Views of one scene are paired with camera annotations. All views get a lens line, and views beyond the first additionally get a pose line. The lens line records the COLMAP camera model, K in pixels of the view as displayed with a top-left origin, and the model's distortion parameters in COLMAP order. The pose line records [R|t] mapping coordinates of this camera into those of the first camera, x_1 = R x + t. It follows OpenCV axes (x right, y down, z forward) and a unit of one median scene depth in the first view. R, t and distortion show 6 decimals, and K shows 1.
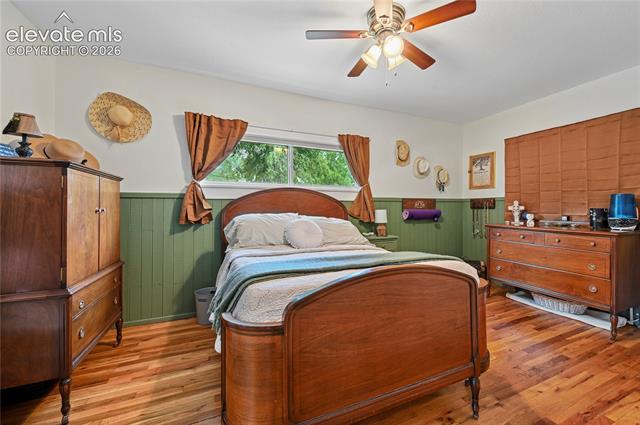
lens RADIAL K [[256.8, 0, 323.1], [0, 256.8, 209.0], [0, 0, 1]] dist [0.001425, -0.001617]
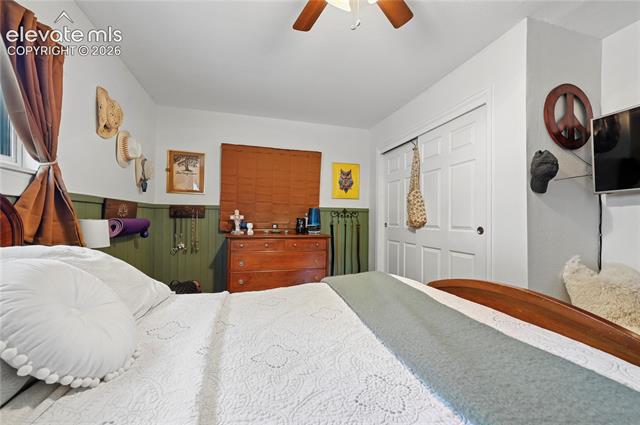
lens RADIAL K [[256.8, 0, 320.9], [0, 256.8, 219.0], [0, 0, 1]] dist [0.001425, -0.001617]
pose [[0.098947, -0.003772, 0.995086, -0.198514], [-0.003412, 0.999986, 0.004130, -0.002286], [-0.995087, -0.003803, 0.098933, 0.583866]]
